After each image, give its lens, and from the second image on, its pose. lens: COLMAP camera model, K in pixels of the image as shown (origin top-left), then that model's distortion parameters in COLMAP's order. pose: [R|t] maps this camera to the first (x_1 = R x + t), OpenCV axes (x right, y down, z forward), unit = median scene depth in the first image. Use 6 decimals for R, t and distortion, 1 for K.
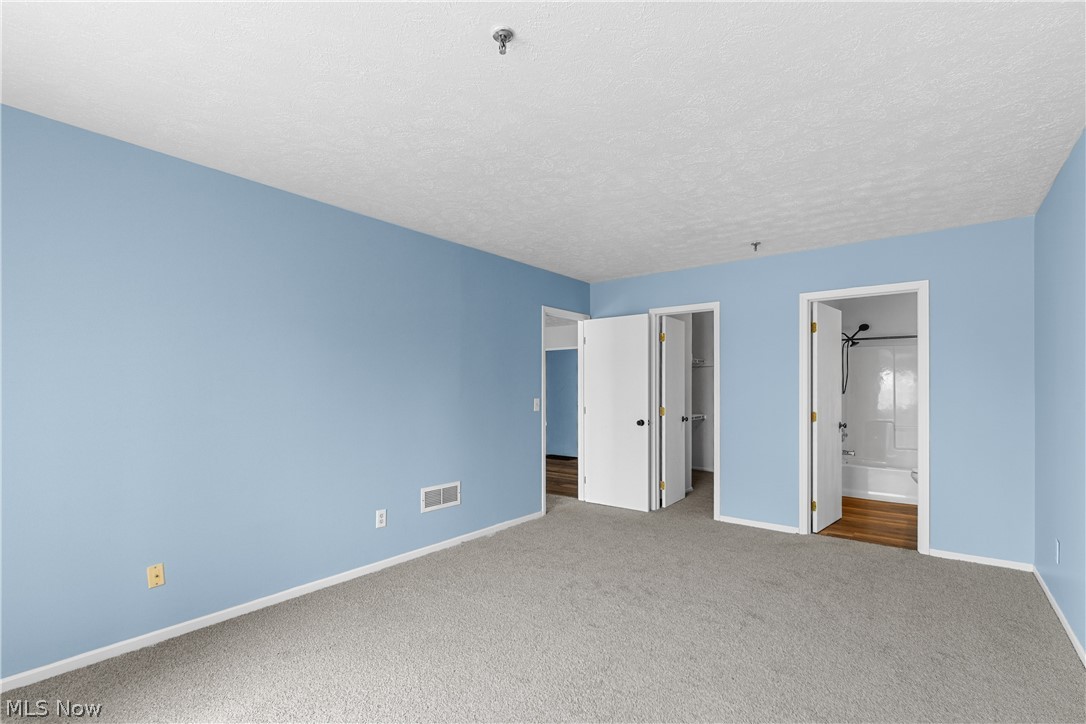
lens RADIAL K [[472.7, 0, 541.4], [0, 472.7, 379.8], [0, 0, 1]] dist [-0.000207, 0.000048]
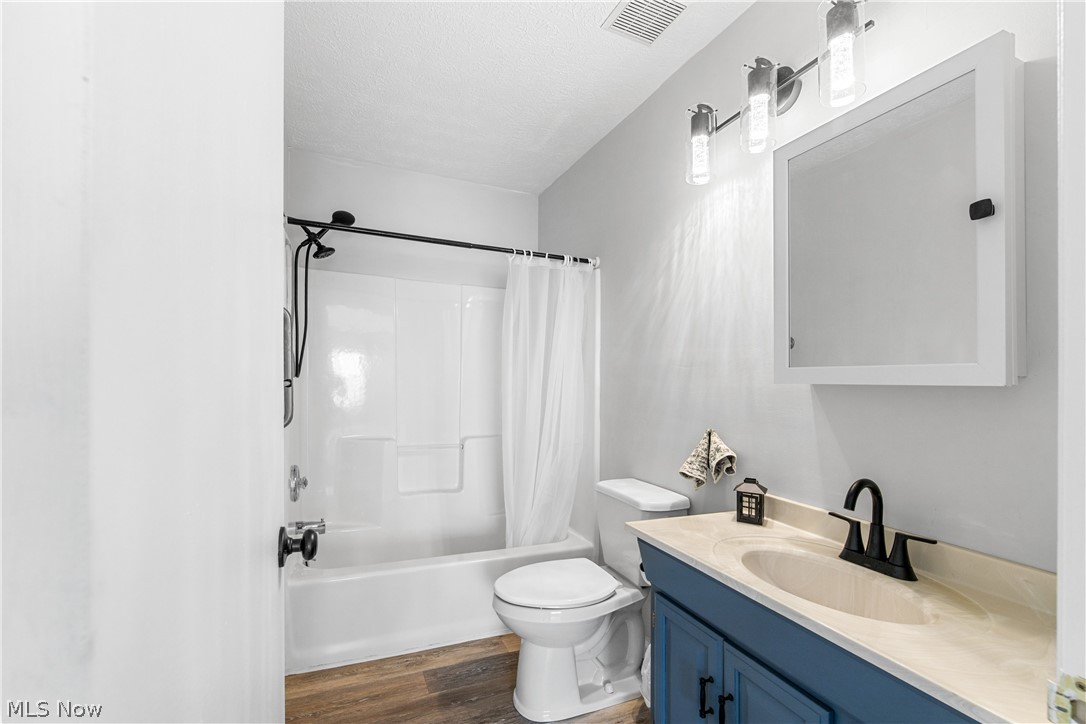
lens RADIAL K [[472.7, 0, 541.4], [0, 472.7, 379.8], [0, 0, 1]] dist [-0.000207, 0.000048]
pose [[0.500731, -0.000056, 0.865603, 0.406648], [0.000489, 1.000000, -0.000219, 0.029145], [-0.865603, 0.000533, 0.500731, 0.636533]]
